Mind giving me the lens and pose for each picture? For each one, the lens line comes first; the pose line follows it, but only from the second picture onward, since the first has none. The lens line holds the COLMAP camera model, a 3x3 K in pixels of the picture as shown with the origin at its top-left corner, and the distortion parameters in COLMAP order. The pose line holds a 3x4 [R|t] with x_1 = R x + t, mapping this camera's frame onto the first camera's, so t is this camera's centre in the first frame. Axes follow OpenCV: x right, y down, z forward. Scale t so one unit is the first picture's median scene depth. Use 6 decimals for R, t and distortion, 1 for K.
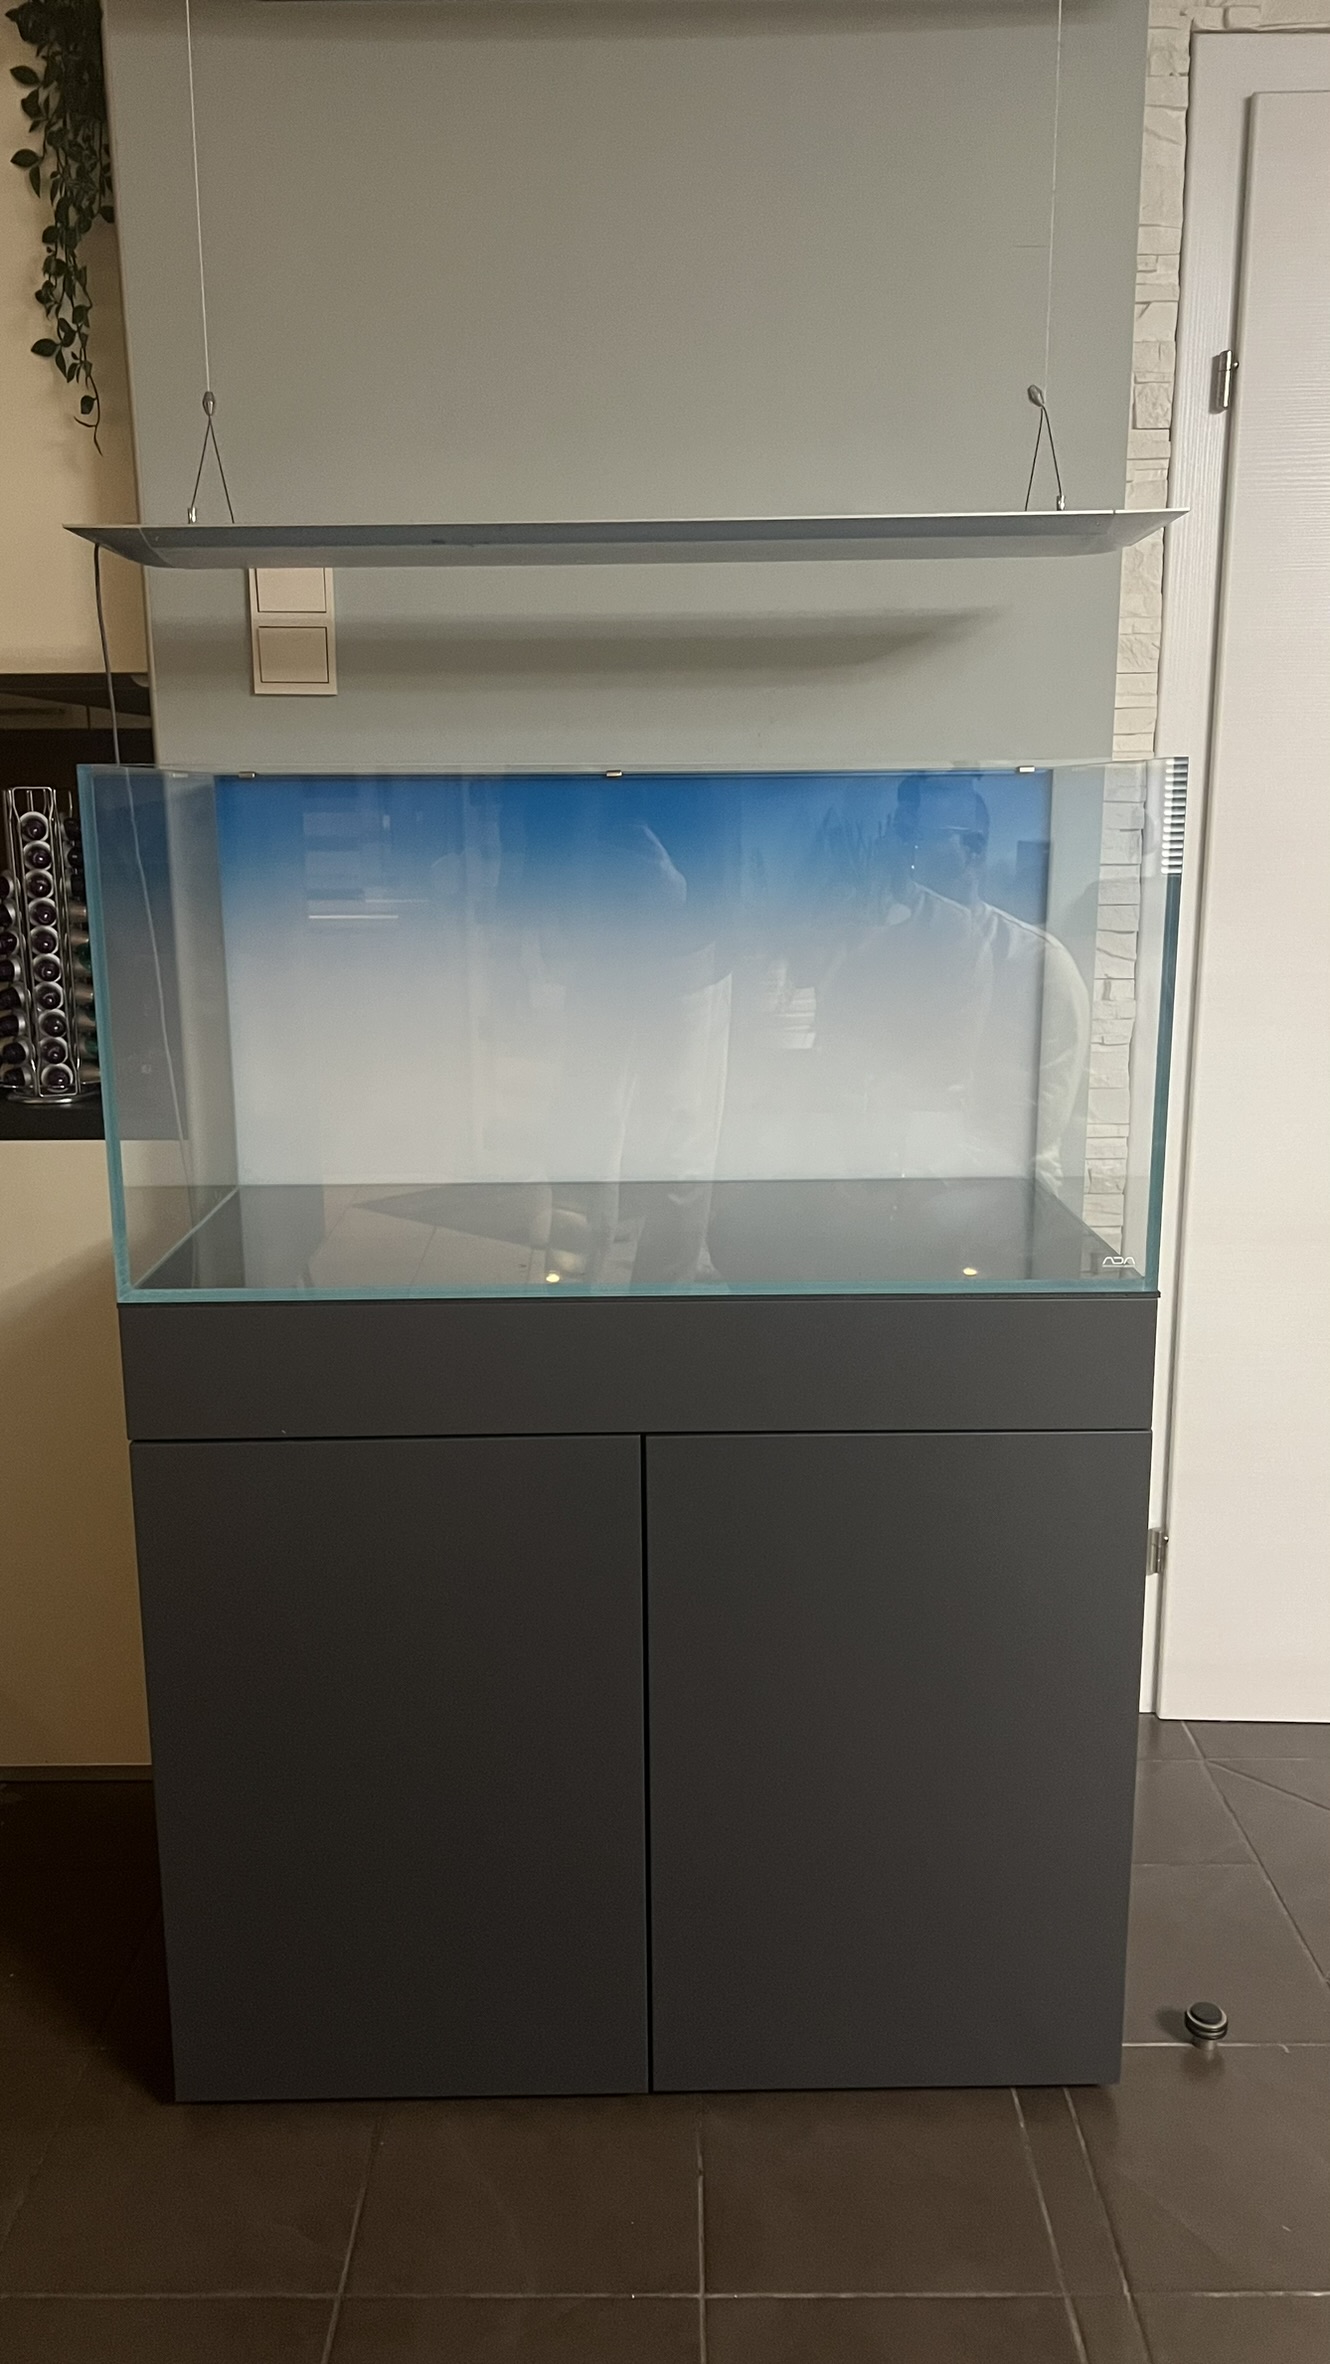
lens RADIAL K [[1759.7, 0, 665.0], [0, 1759.7, 1182.0], [0, 0, 1]] dist [0.002884, 0.003538]
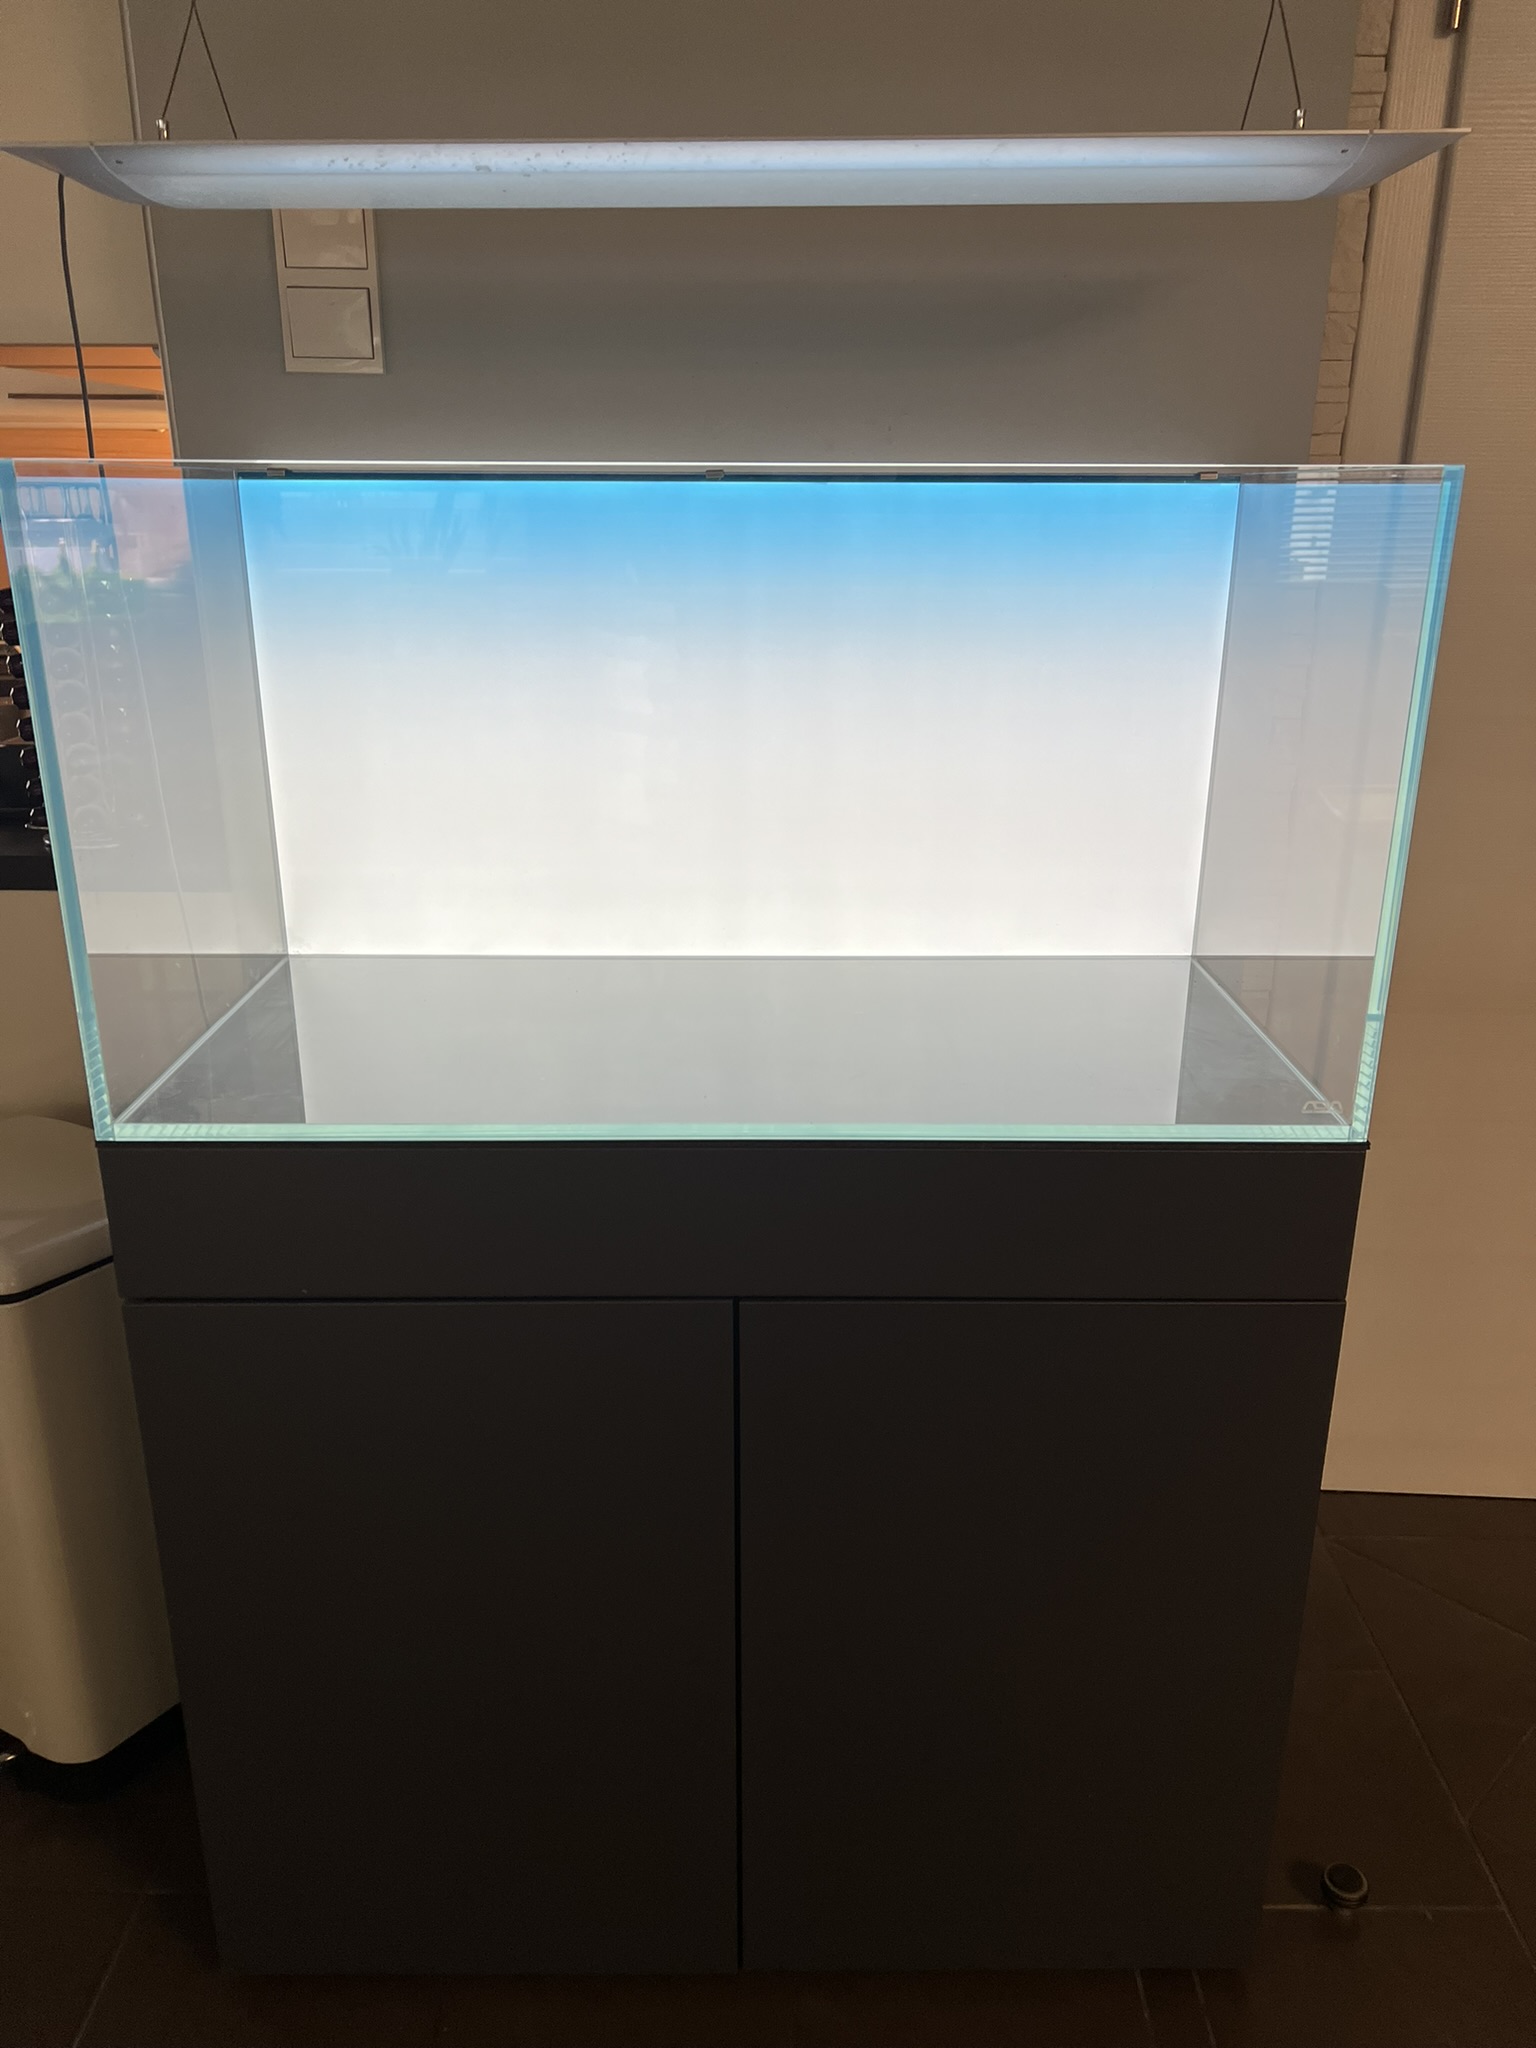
lens RADIAL K [[1570.6, 0, 786.5], [0, 1570.6, 1055.2], [0, 0, 1]] dist [-0.005067, -0.013259]
pose [[0.999942, 0.010764, 0.000795, 0.008760], [-0.010775, 0.991333, 0.130933, -0.061144], [0.000622, -0.130934, 0.991391, 0.240629]]
